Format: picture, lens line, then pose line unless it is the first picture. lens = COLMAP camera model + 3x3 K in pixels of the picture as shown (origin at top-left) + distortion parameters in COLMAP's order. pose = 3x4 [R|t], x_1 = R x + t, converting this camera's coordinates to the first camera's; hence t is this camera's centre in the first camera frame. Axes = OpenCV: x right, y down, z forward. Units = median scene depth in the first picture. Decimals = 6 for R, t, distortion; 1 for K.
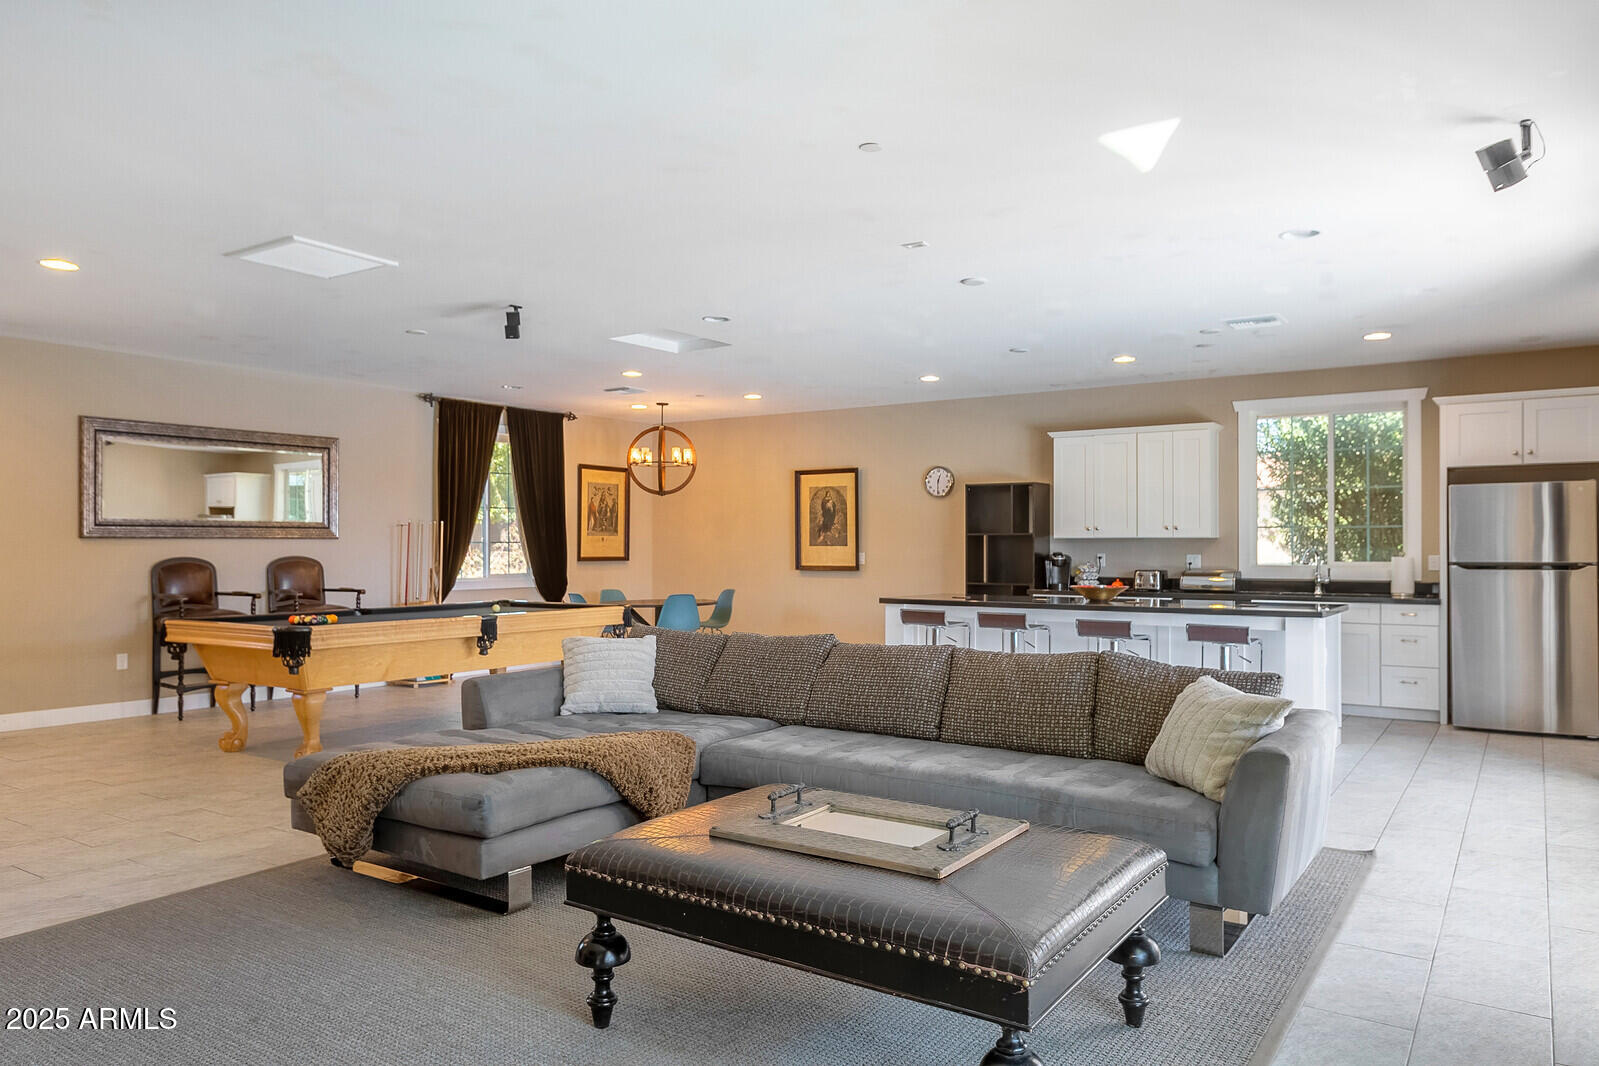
lens RADIAL K [[1105.7, 0, 793.3], [0, 1105.7, 541.2], [0, 0, 1]] dist [-0.004453, 0.013991]
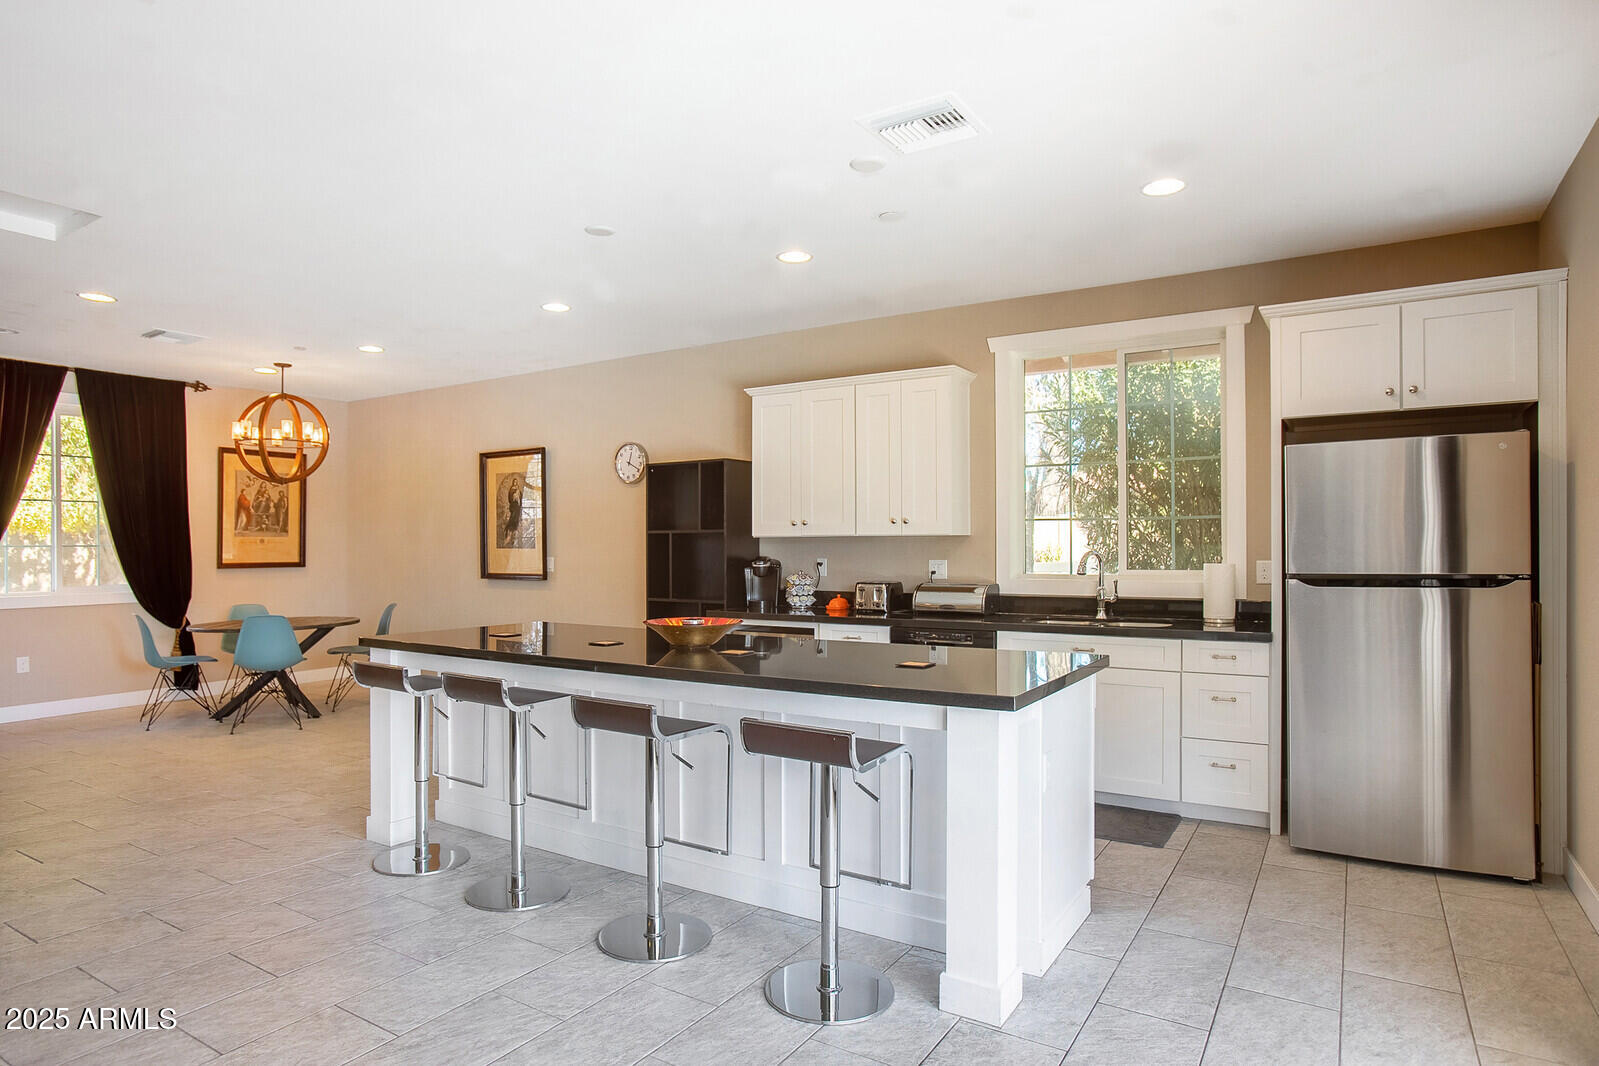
lens RADIAL K [[910.3, 0, 801.6], [0, 910.3, 546.1], [0, 0, 1]] dist [-0.046859, 0.002704]
pose [[0.999193, -0.003138, 0.040039, 0.255287], [0.002978, 0.999987, 0.004063, 0.000762], [-0.040051, -0.003940, 0.999190, 0.429342]]
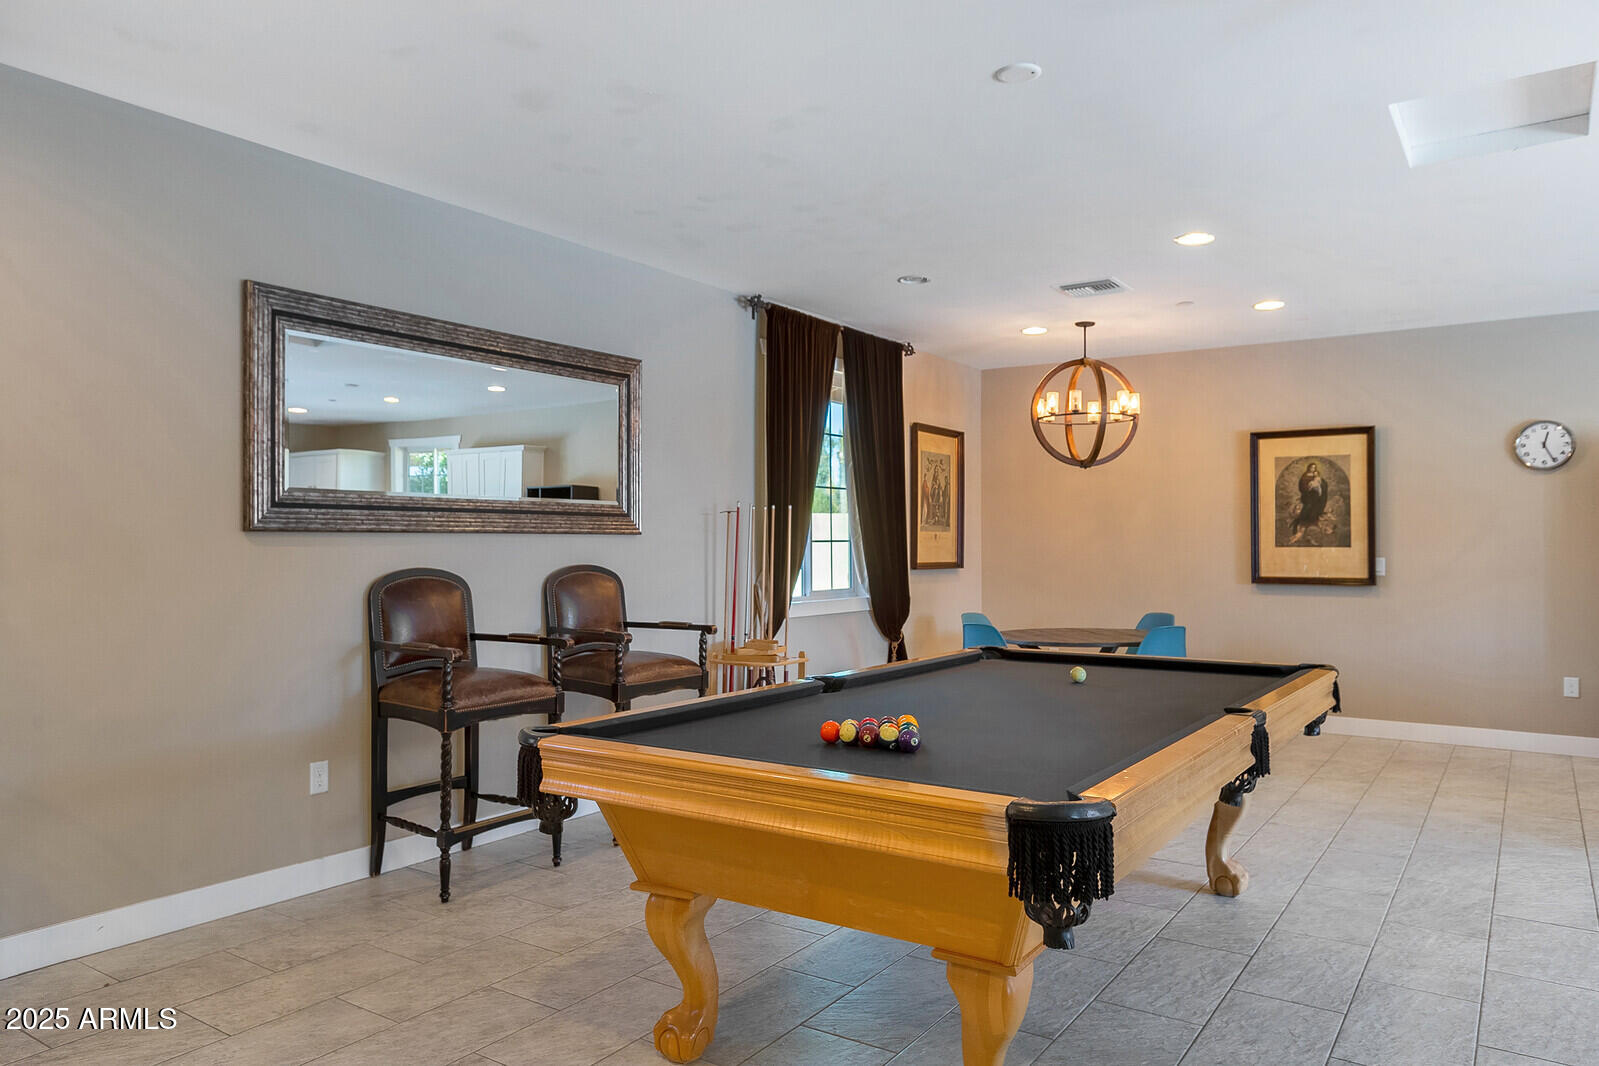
lens RADIAL K [[1105.7, 0, 799.1], [0, 1105.7, 541.1], [0, 0, 1]] dist [-0.004453, 0.013991]
pose [[0.999989, 0.001533, 0.004353, -0.335971], [-0.001539, 0.999998, 0.001427, 0.000318], [-0.004350, -0.001434, 0.999990, 0.427059]]
